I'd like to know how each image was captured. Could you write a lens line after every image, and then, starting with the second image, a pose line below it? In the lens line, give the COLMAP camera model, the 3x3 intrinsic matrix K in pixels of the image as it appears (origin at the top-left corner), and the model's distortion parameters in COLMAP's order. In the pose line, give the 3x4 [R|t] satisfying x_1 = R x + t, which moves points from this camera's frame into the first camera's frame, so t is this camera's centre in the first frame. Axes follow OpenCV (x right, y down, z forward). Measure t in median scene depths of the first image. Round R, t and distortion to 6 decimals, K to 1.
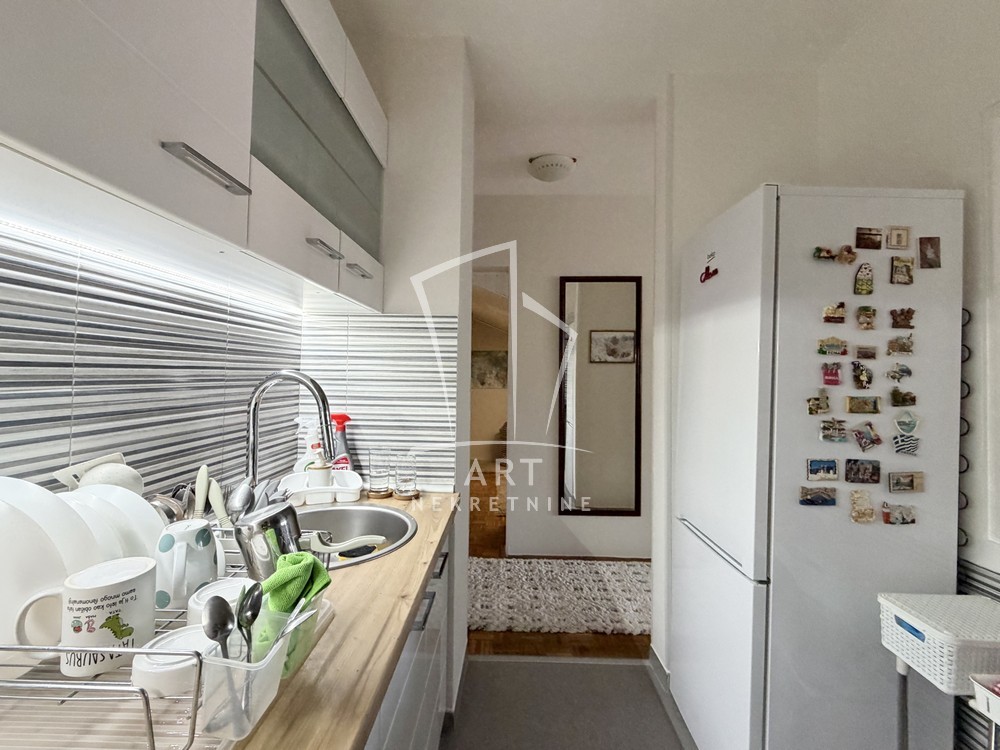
lens RADIAL K [[398.3, 0, 501.4], [0, 398.3, 374.3], [0, 0, 1]] dist [-0.006457, 0.000689]
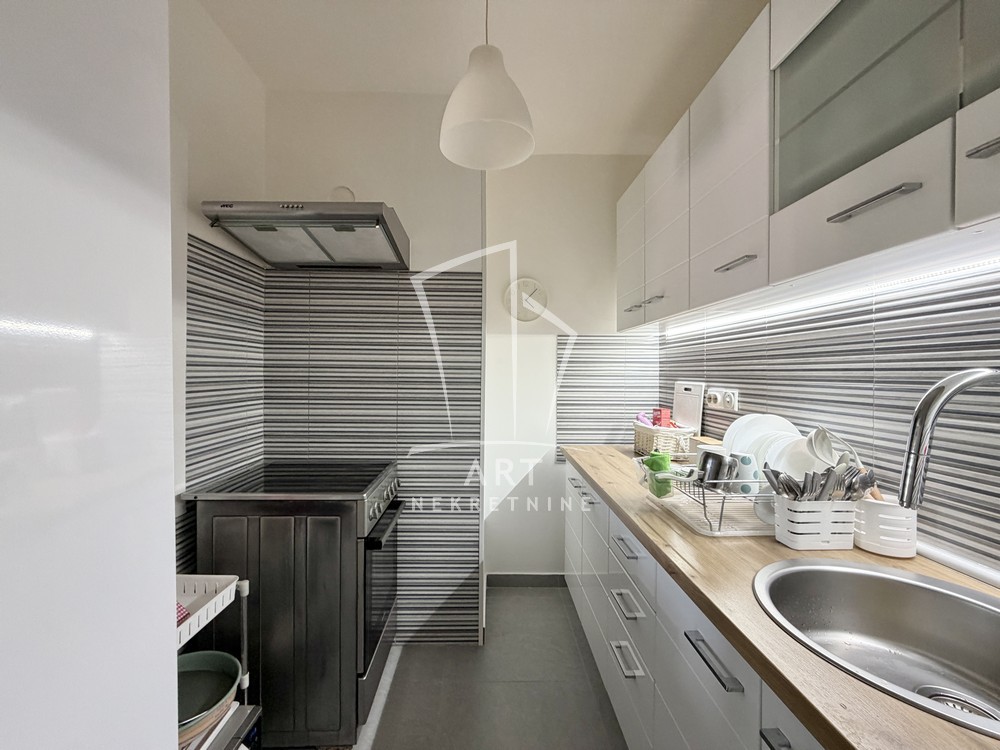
lens RADIAL K [[398.3, 0, 496.0], [0, 398.3, 372.7], [0, 0, 1]] dist [-0.006457, 0.000689]
pose [[-0.998605, -0.019104, -0.049223, 0.399347], [-0.018989, 0.999816, -0.002793, 0.019362], [0.049267, -0.001854, -0.998784, 2.387935]]
